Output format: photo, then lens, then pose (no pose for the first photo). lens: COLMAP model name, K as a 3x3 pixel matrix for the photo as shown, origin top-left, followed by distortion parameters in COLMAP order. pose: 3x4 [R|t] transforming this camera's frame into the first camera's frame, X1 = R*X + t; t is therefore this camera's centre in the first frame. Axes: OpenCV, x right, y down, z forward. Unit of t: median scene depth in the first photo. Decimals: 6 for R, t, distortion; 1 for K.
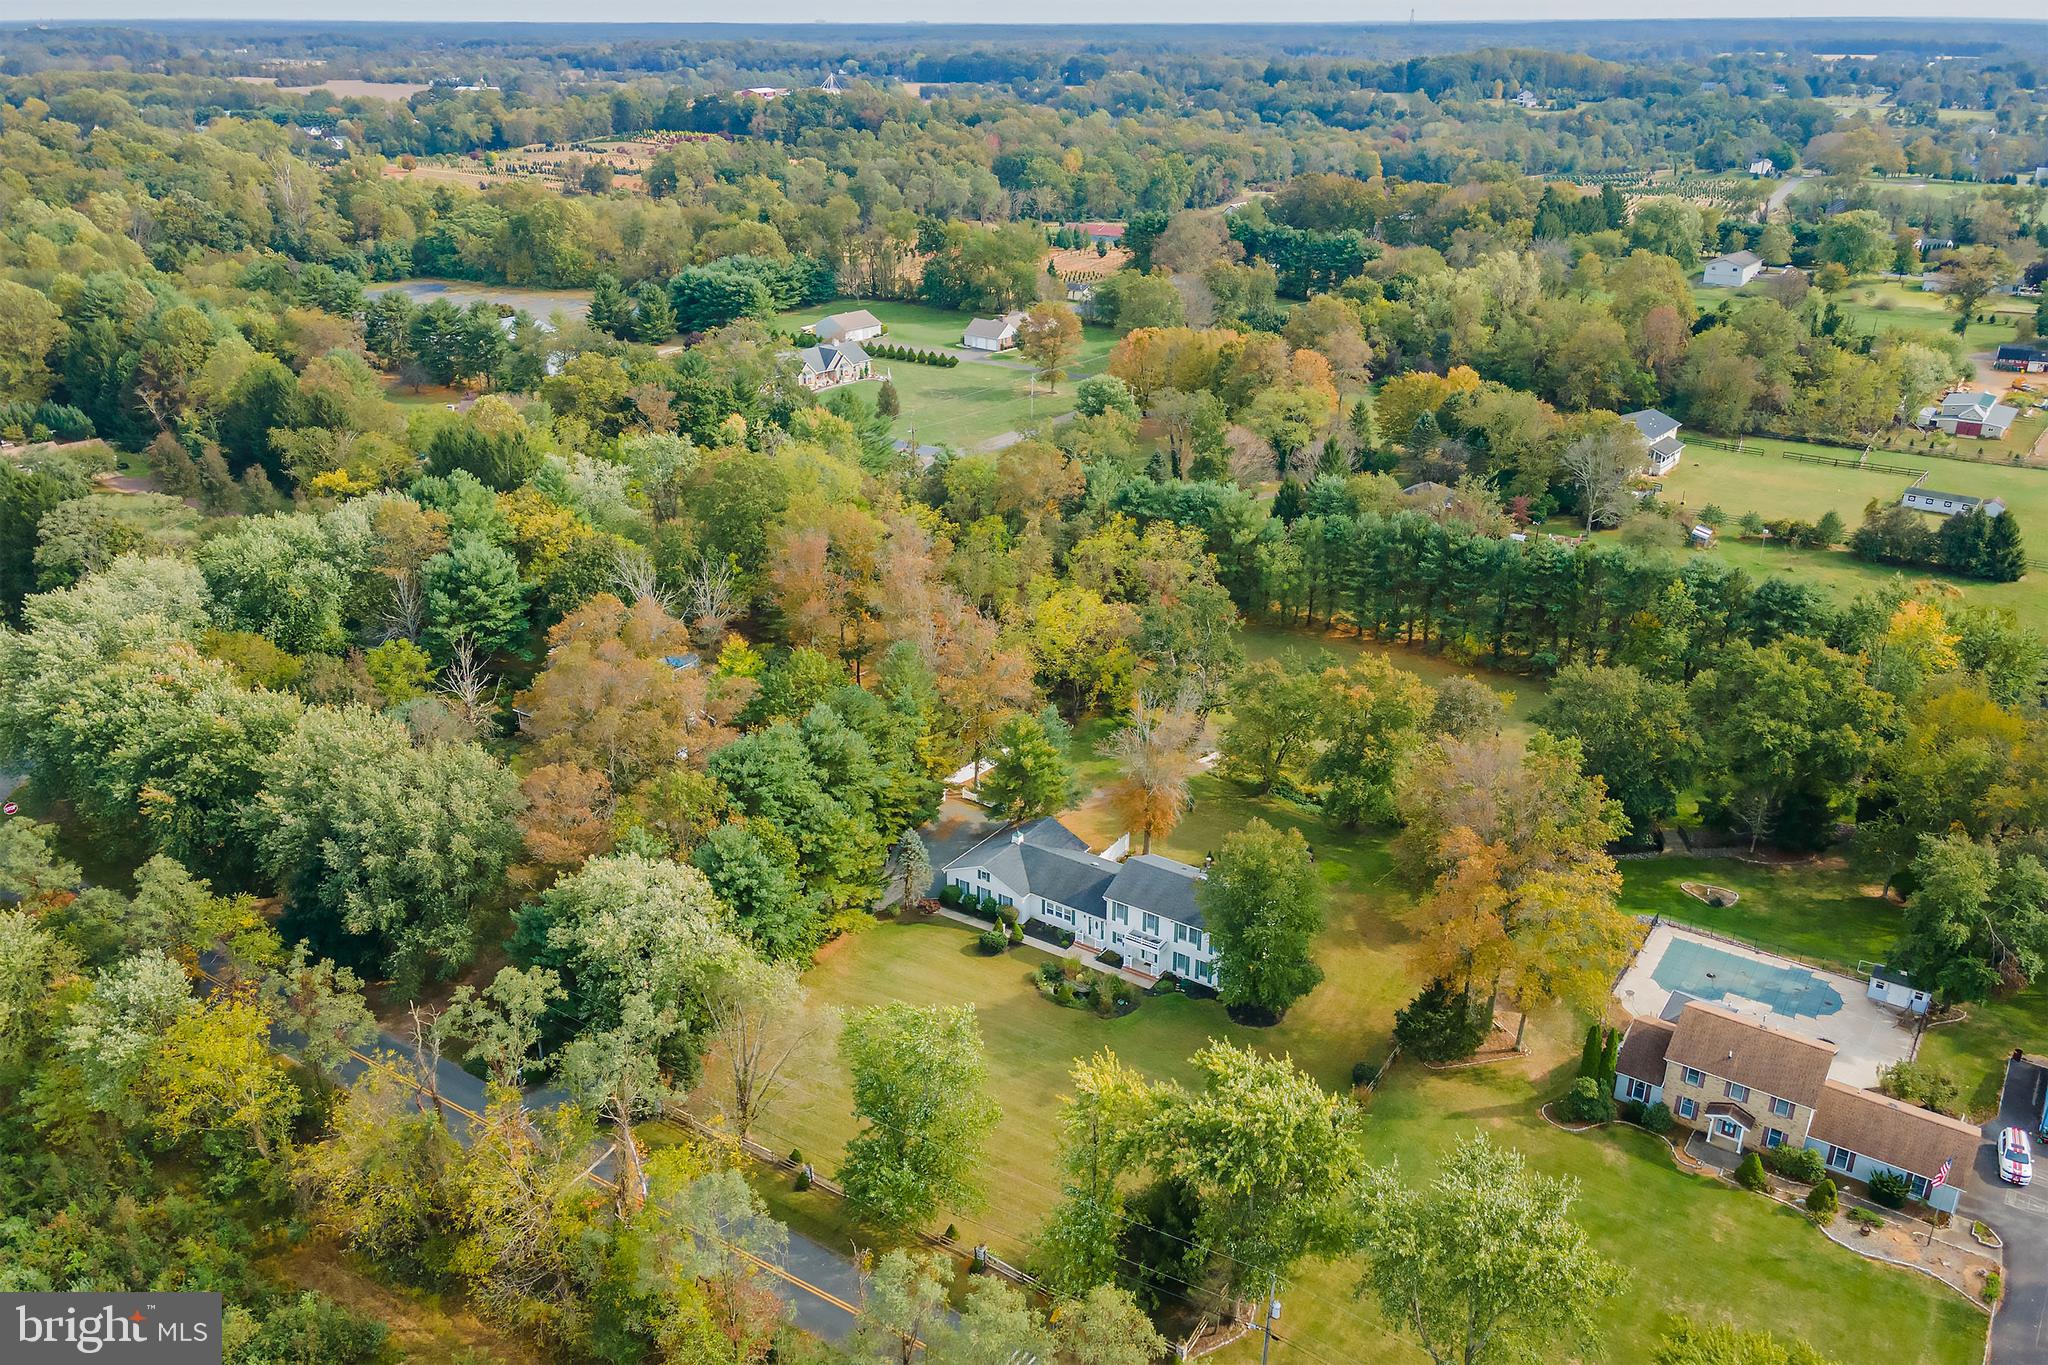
lens RADIAL K [[1547.1, 0, 1018.8], [0, 1547.1, 694.8], [0, 0, 1]] dist [0.015261, 0.001061]
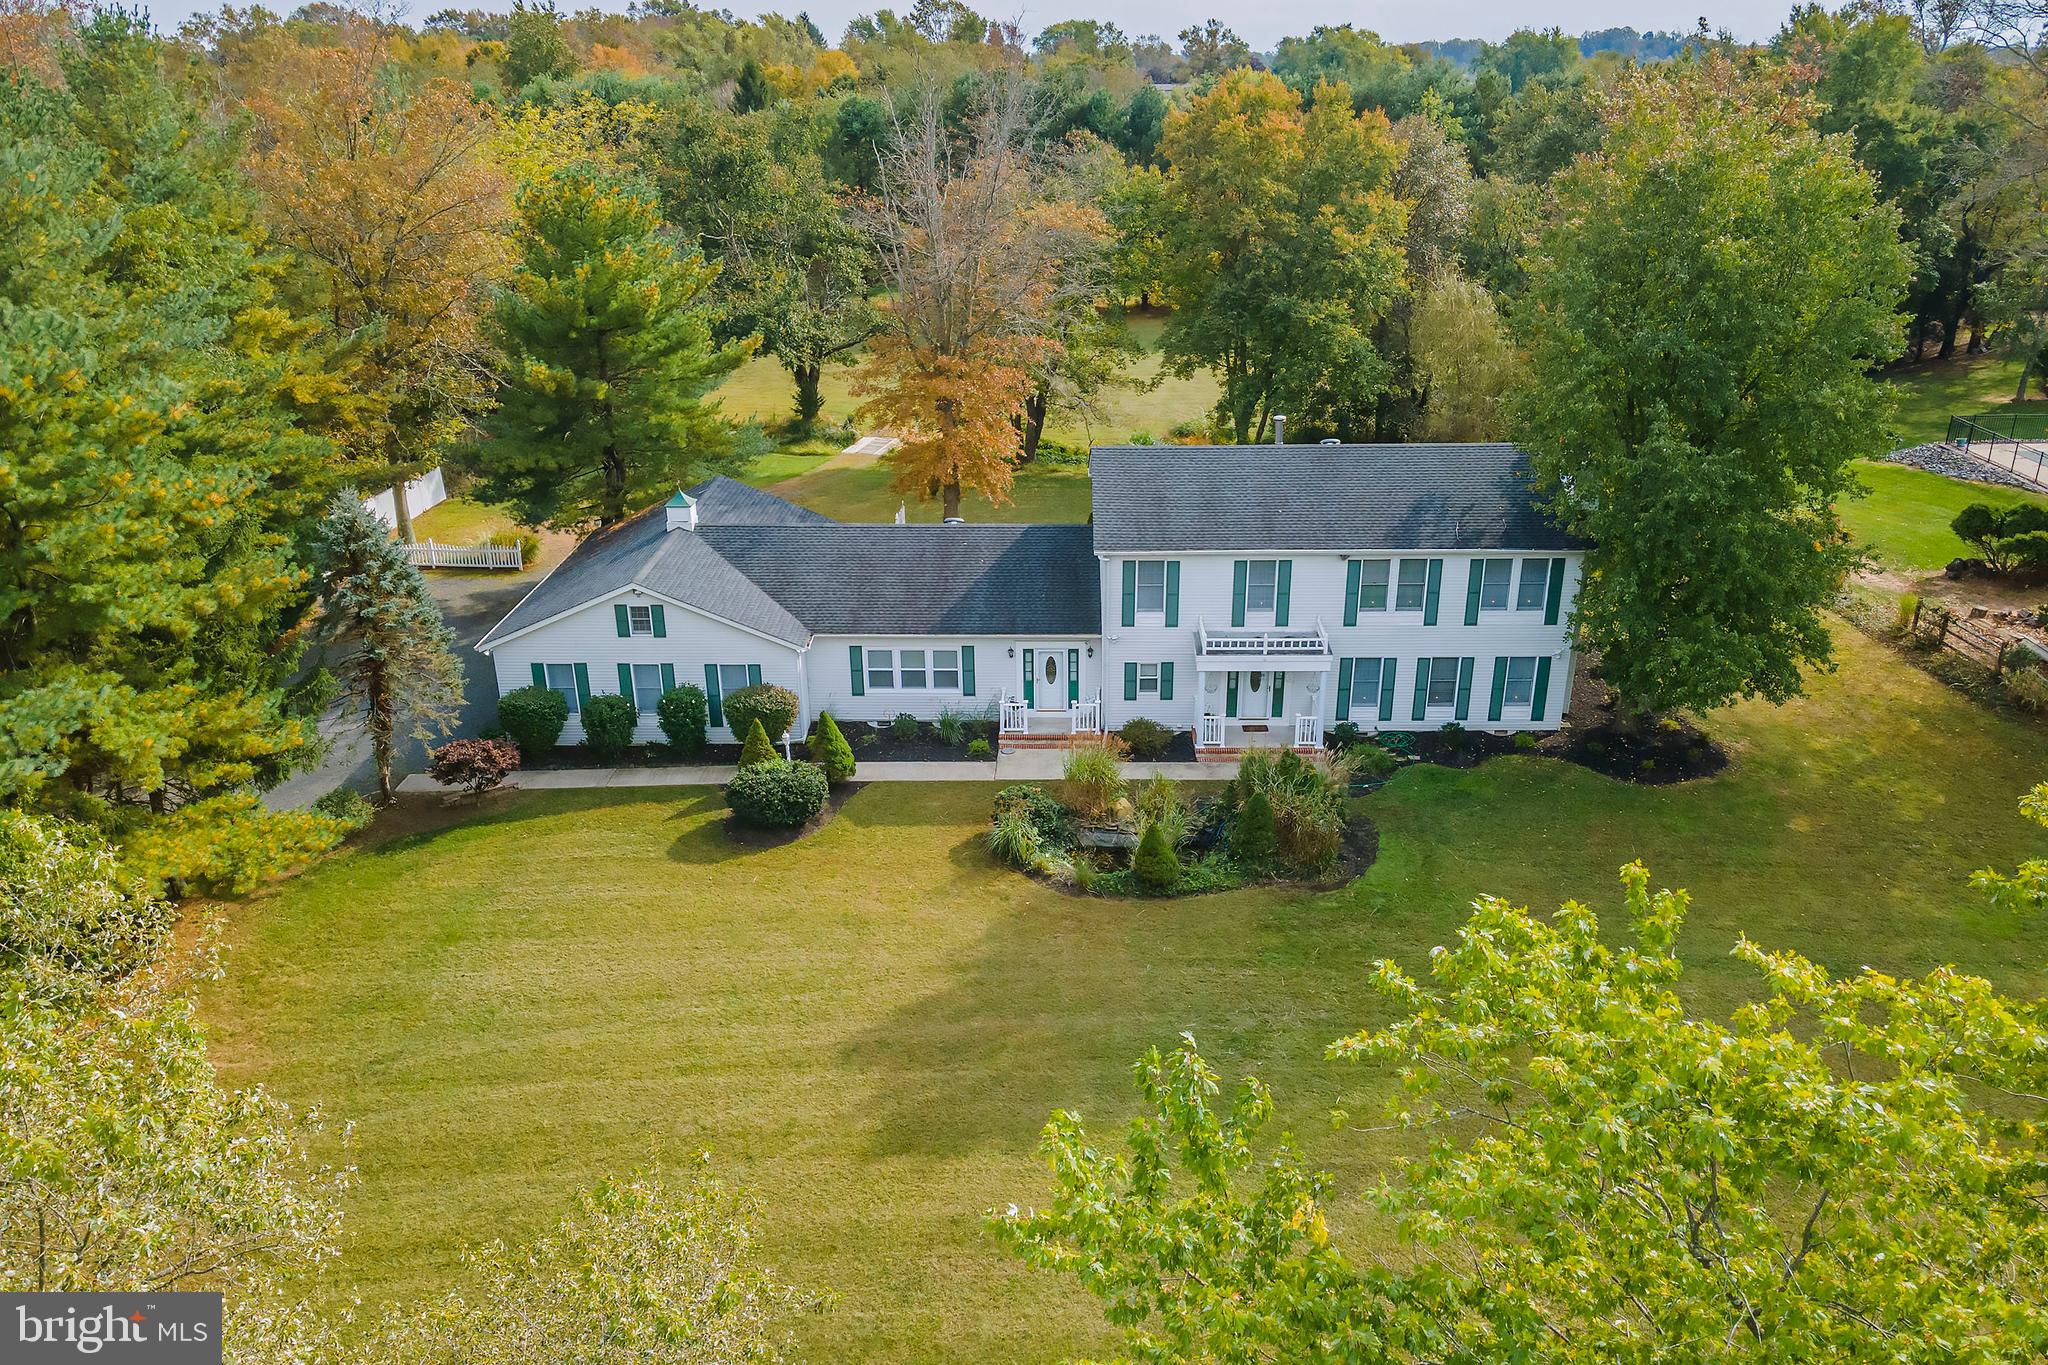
lens RADIAL K [[1547.1, 0, 1018.8], [0, 1547.1, 694.8], [0, 0, 1]] dist [0.015261, 0.001061]
pose [[0.816944, -0.202262, 0.540086, -0.131671], [0.231800, 0.972668, 0.013640, 0.149501], [-0.528083, 0.114049, 0.841499, 0.743505]]
